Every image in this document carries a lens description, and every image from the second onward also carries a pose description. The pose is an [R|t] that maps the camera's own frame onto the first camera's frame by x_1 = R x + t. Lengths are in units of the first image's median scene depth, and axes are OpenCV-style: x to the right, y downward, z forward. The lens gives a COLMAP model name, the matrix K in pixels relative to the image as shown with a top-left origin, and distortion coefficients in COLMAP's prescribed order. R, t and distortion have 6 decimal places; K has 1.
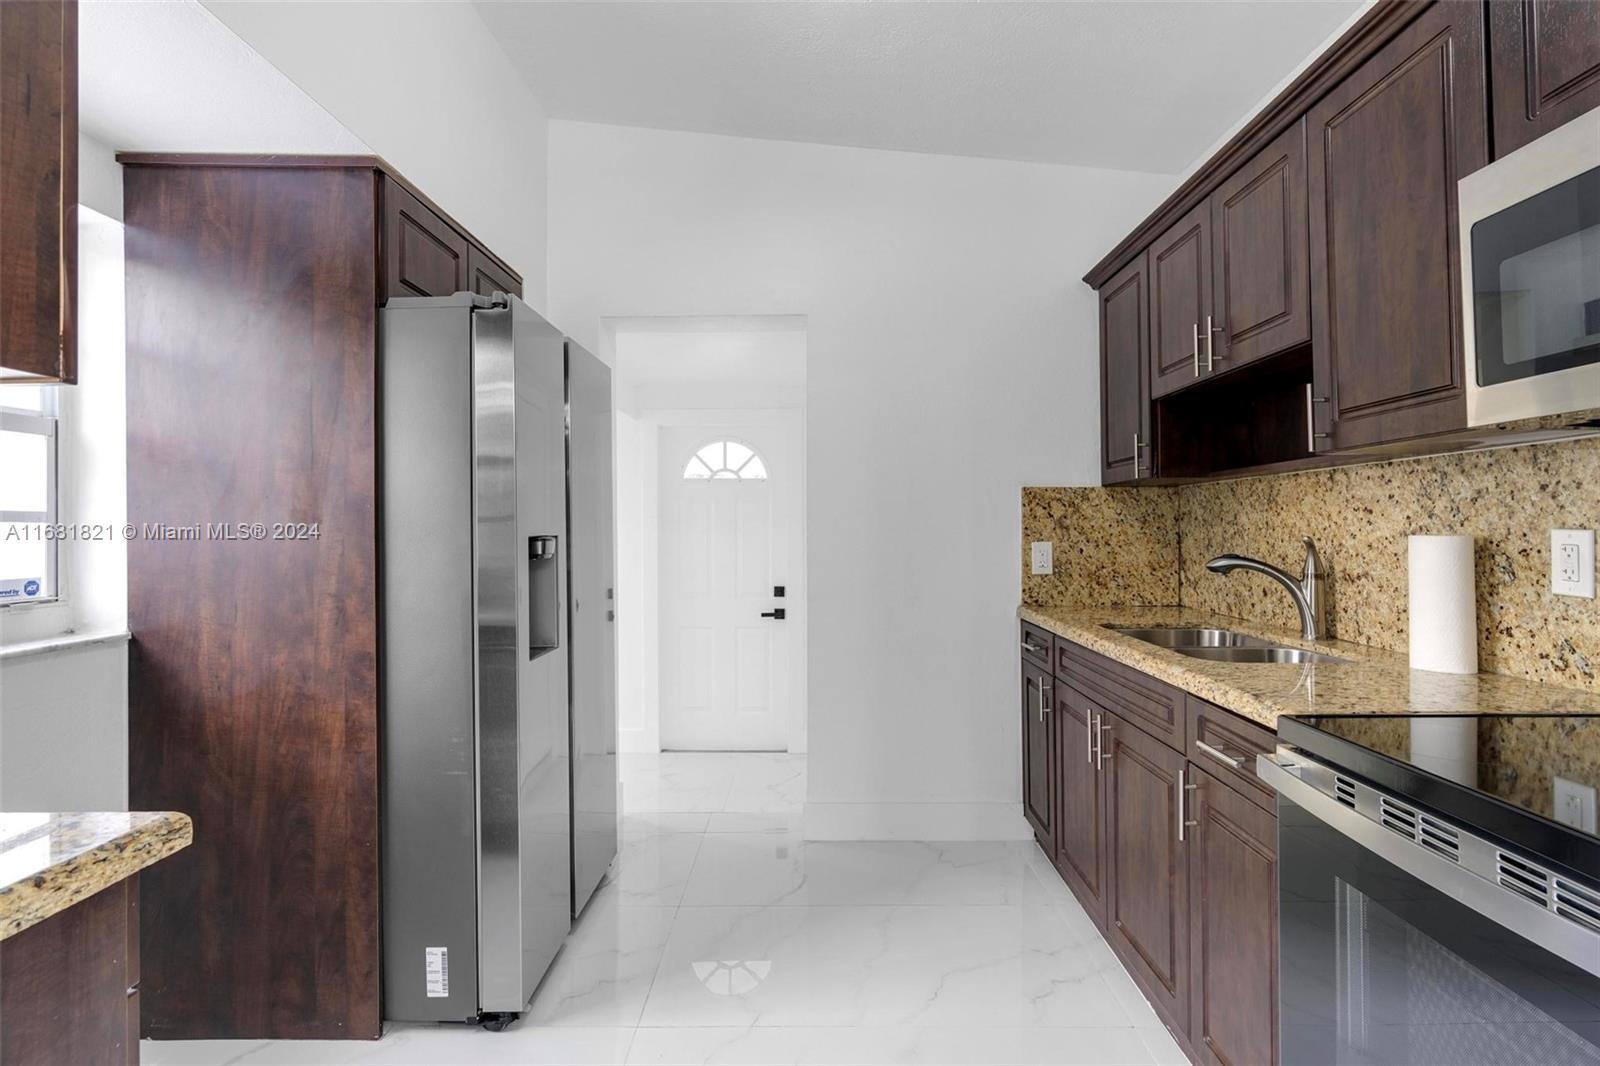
lens RADIAL K [[769.6, 0, 800.0], [0, 769.6, 533.0], [0, 0, 1]] dist [0.001078, -0.000080]
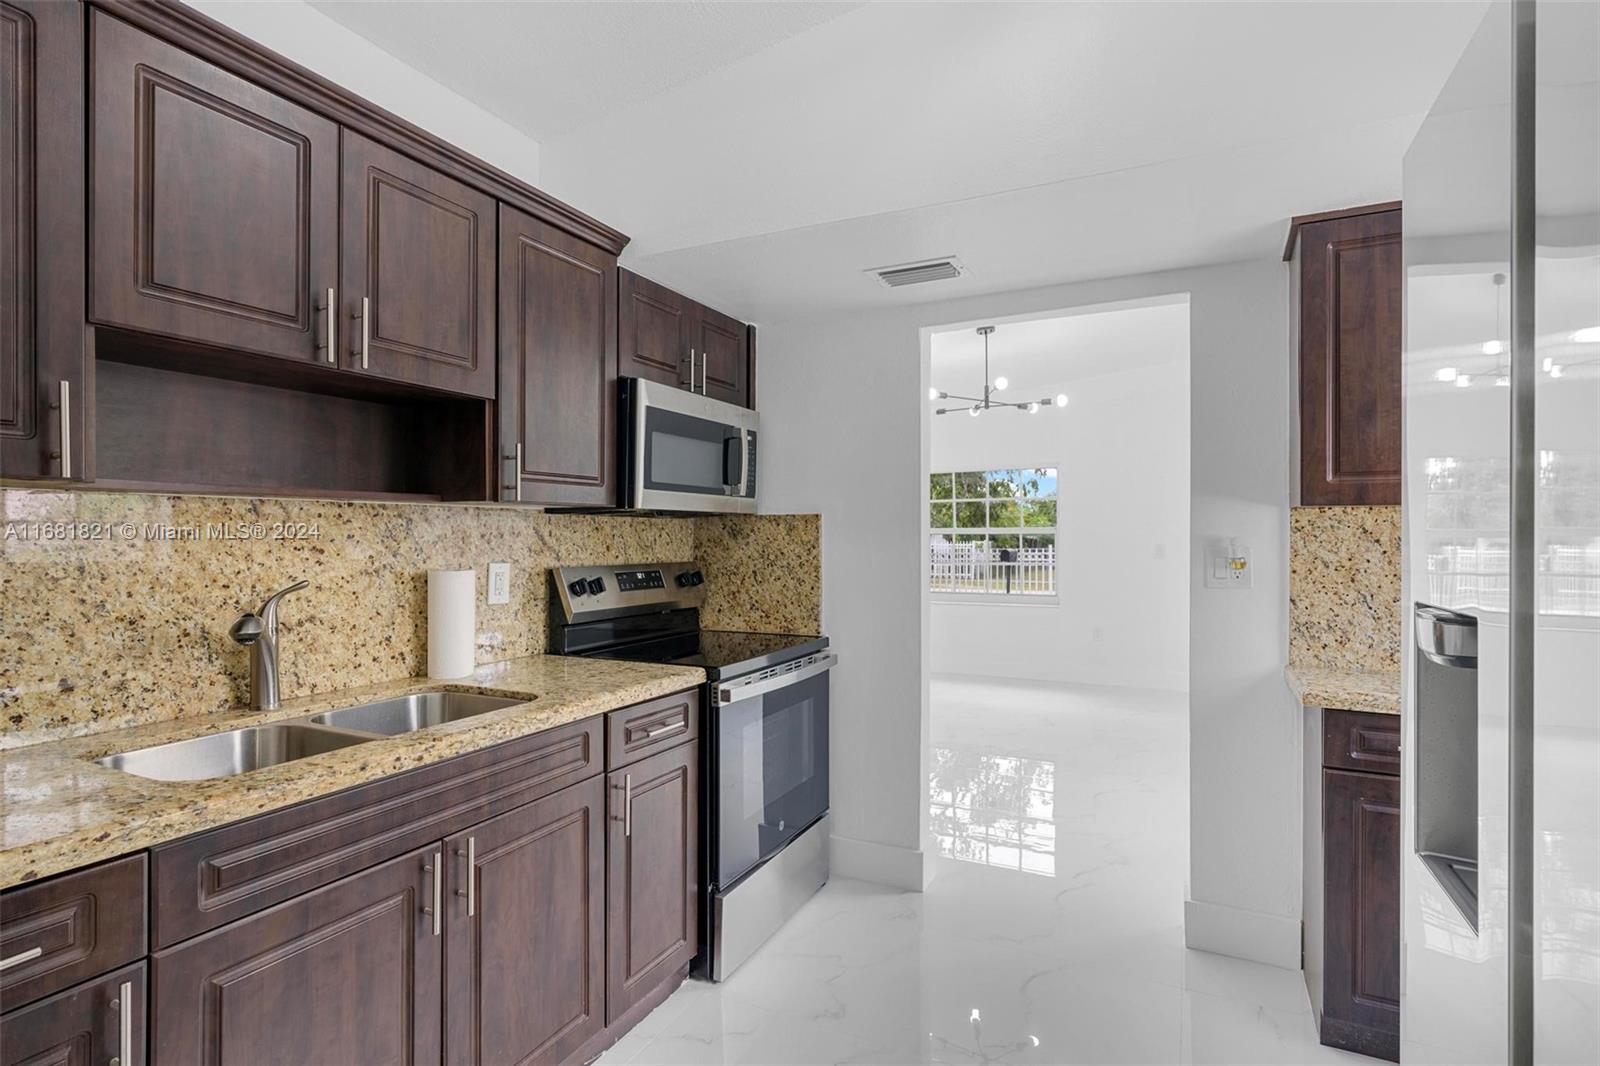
lens RADIAL K [[769.6, 0, 800.0], [0, 769.6, 533.0], [0, 0, 1]] dist [0.001078, -0.000080]
pose [[-0.896111, 0.008895, 0.443740, -0.211102], [0.008721, 0.999959, -0.002433, -0.042992], [-0.443744, 0.001690, -0.896152, 1.597556]]
